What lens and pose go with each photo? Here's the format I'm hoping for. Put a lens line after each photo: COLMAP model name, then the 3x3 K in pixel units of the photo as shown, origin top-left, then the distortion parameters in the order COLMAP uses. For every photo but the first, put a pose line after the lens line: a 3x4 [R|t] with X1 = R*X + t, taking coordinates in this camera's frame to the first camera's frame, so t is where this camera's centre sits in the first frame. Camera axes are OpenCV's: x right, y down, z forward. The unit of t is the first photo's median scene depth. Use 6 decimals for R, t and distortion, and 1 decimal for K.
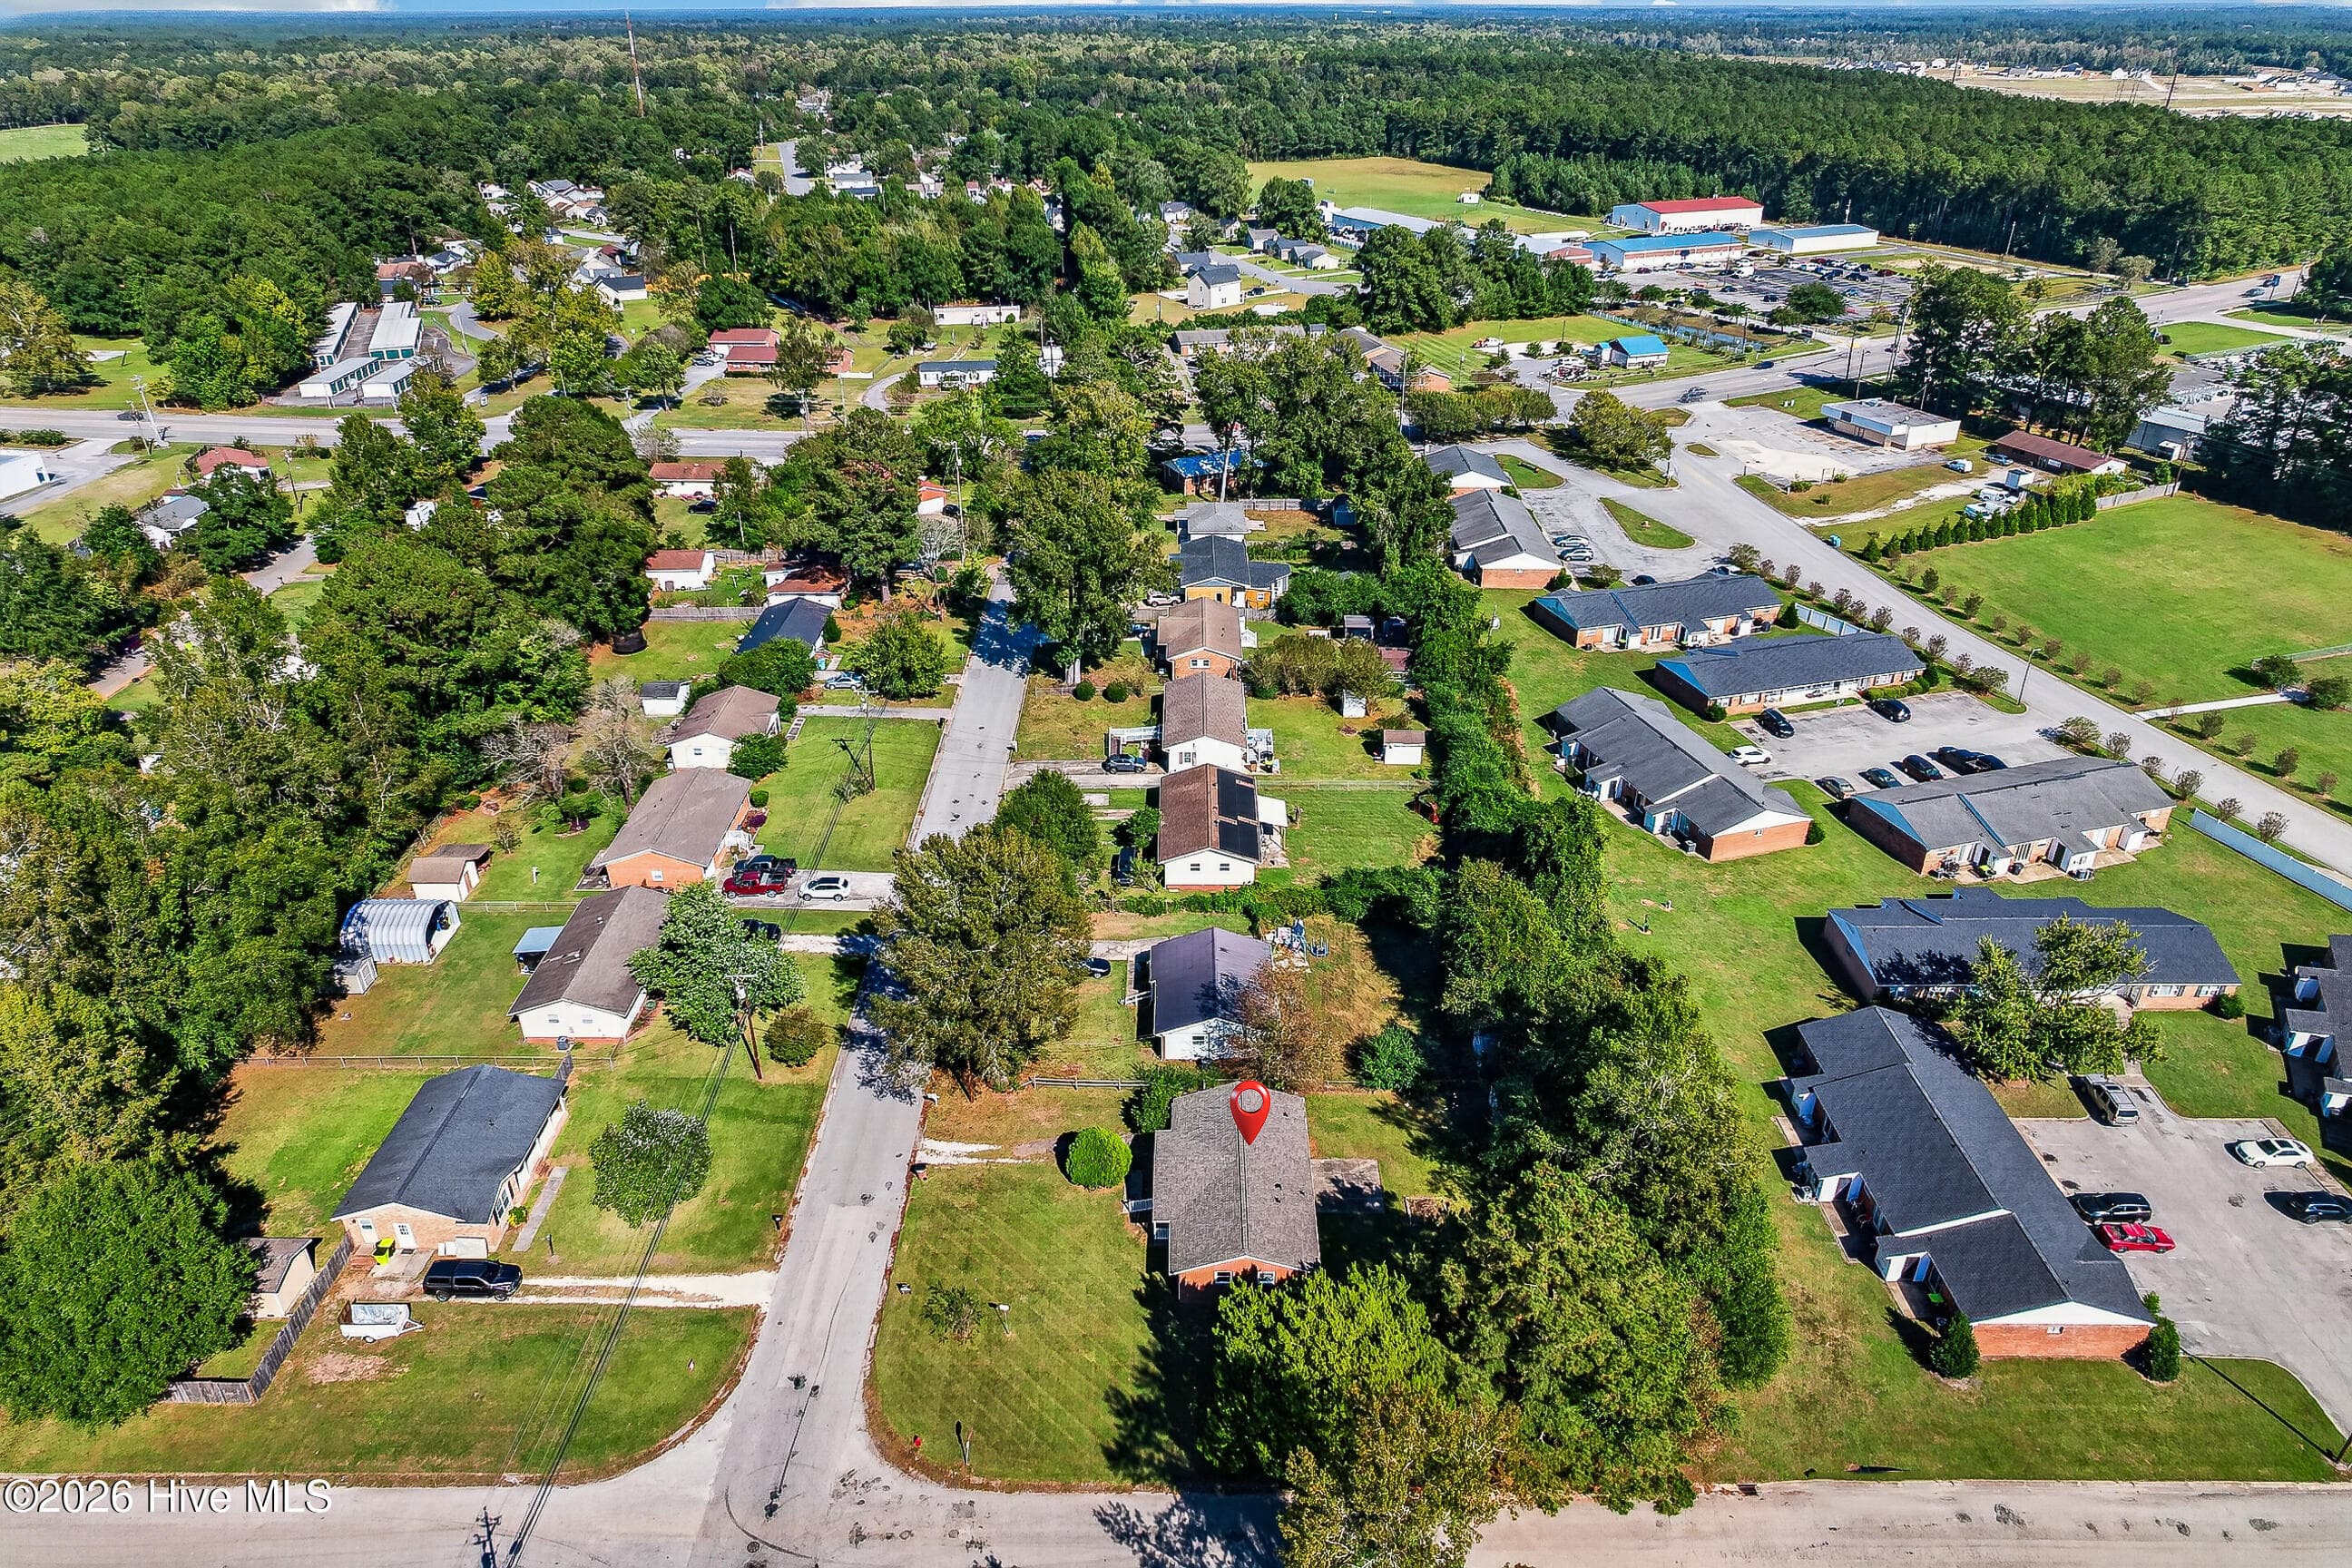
lens RADIAL K [[1513.7, 0, 1171.8], [0, 1513.7, 774.8], [0, 0, 1]] dist [-0.080633, 0.076890]
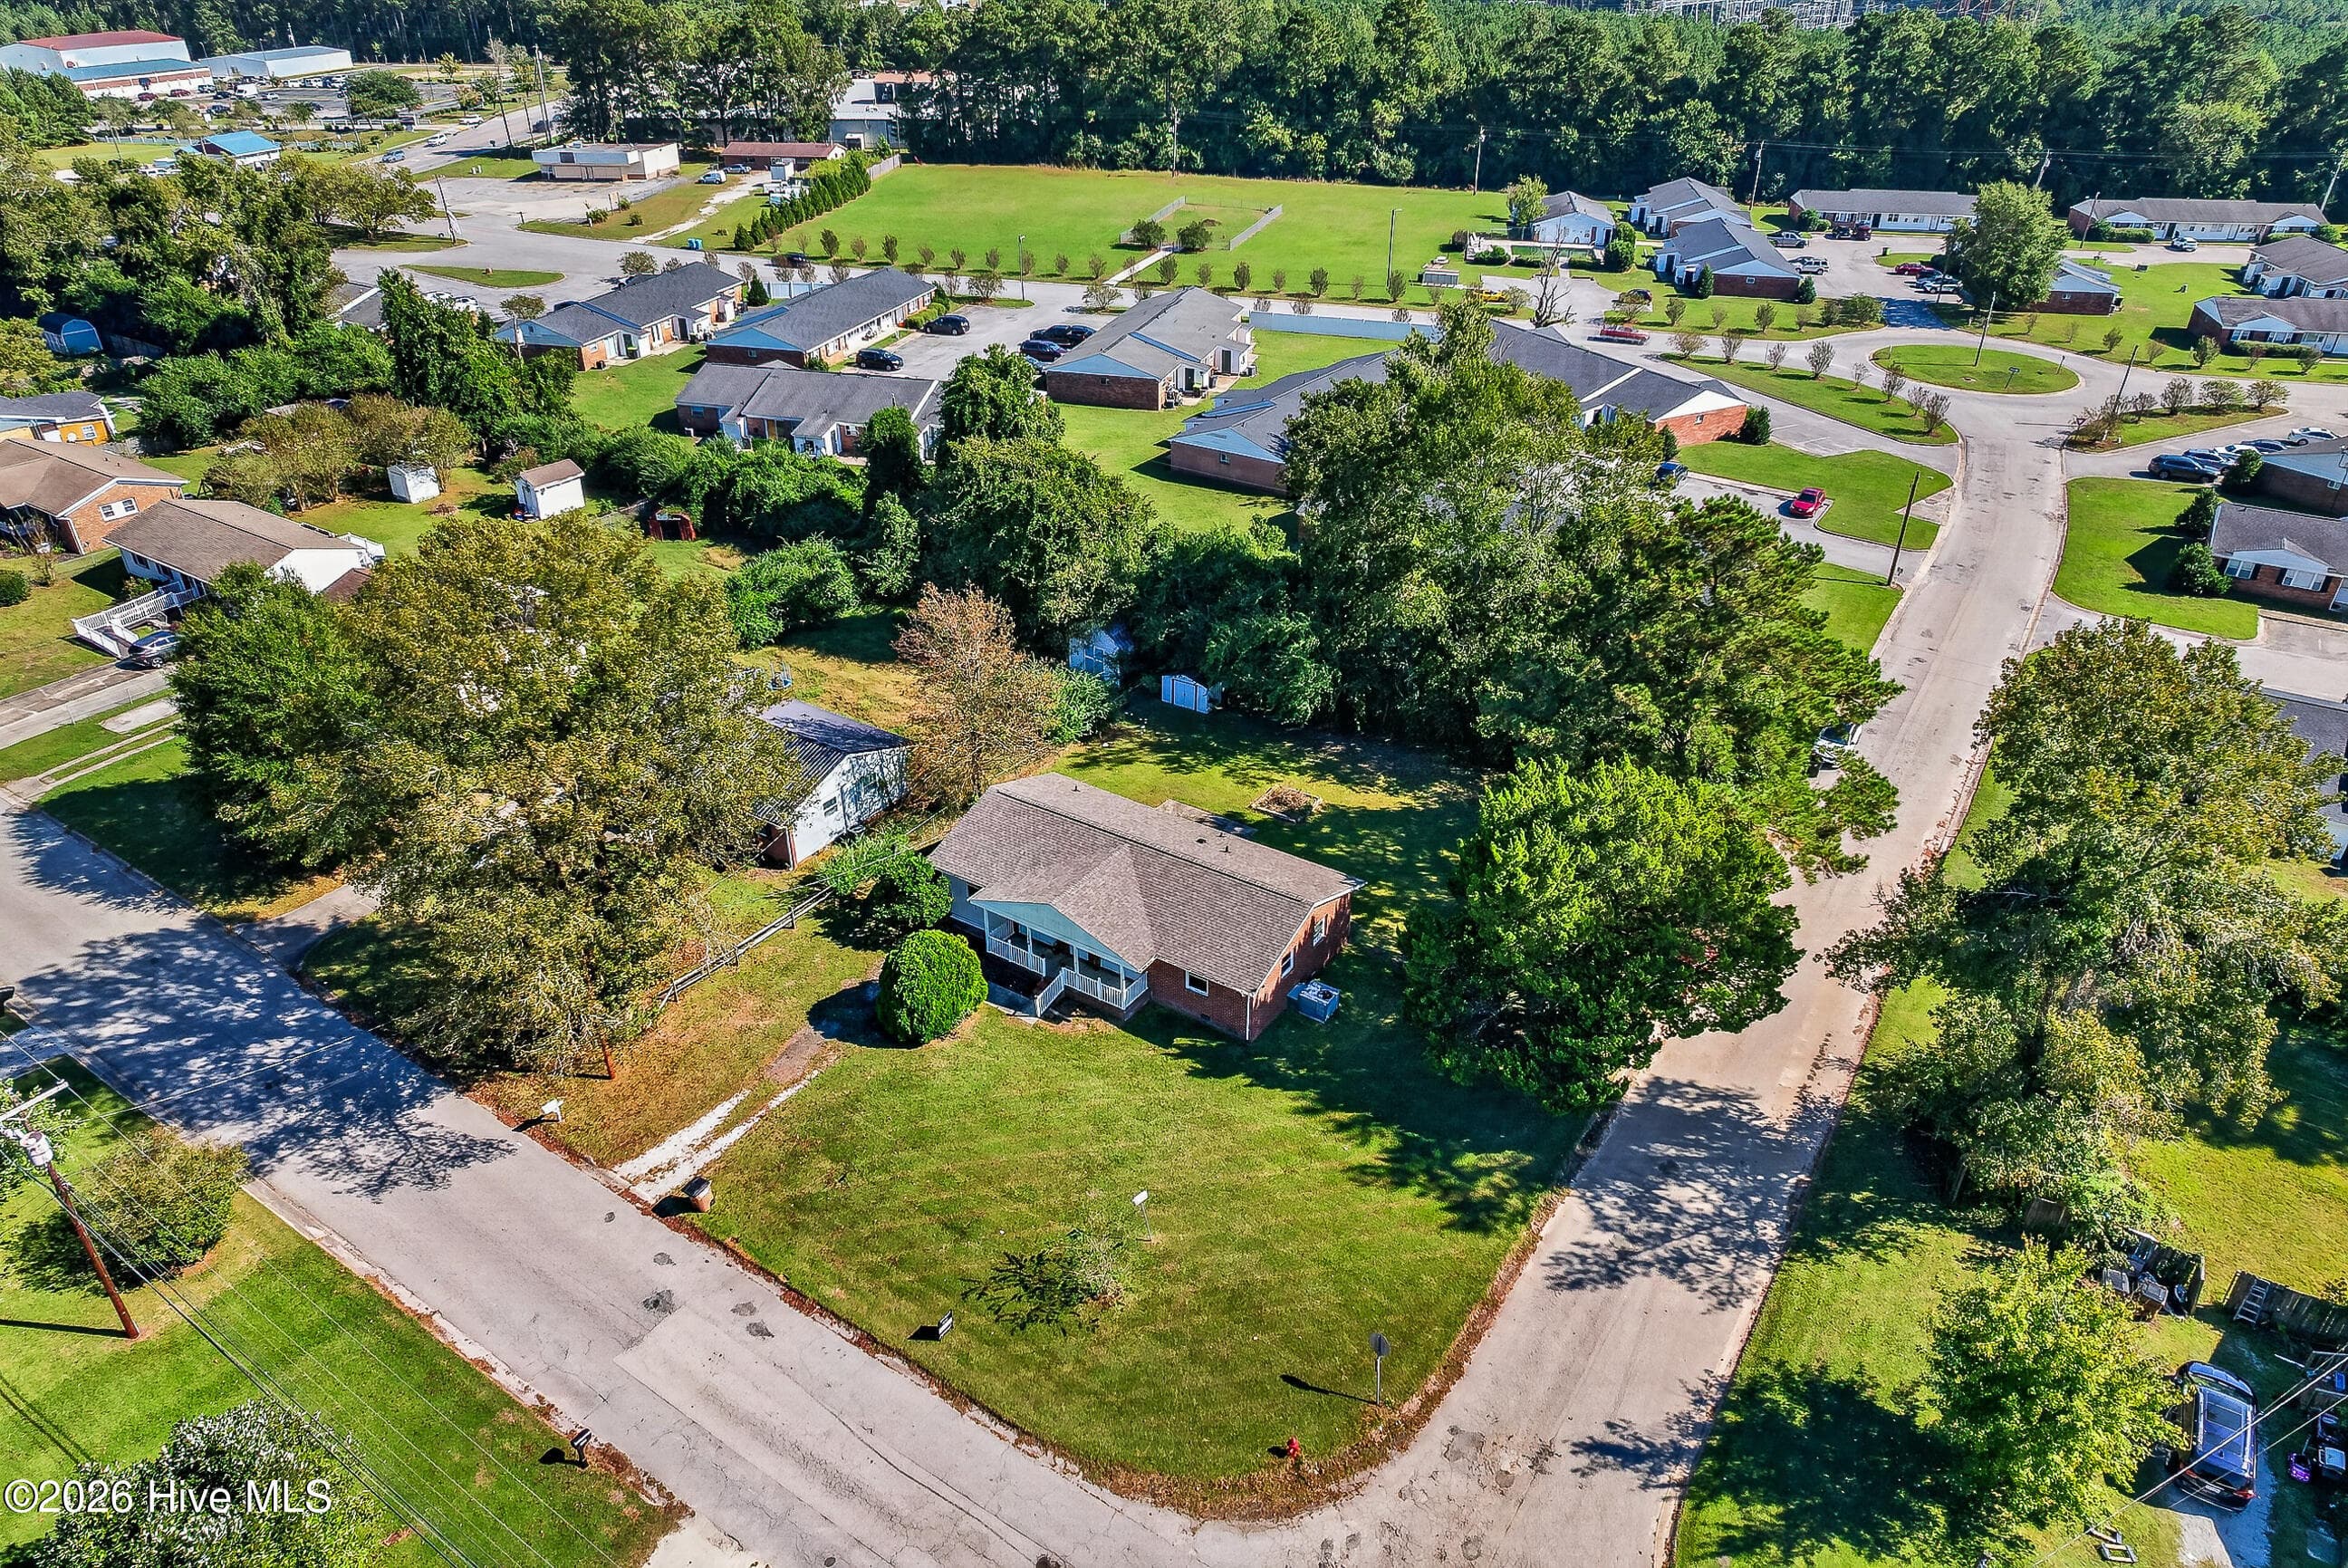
lens RADIAL K [[1511.1, 0, 1169.8], [0, 1511.1, 774.8], [0, 0, 1]] dist [-0.080633, 0.076890]
pose [[0.541597, -0.408853, 0.734515, -0.362826], [0.381841, 0.898068, 0.218339, 0.084230], [-0.748913, 0.162216, 0.642507, 0.506808]]
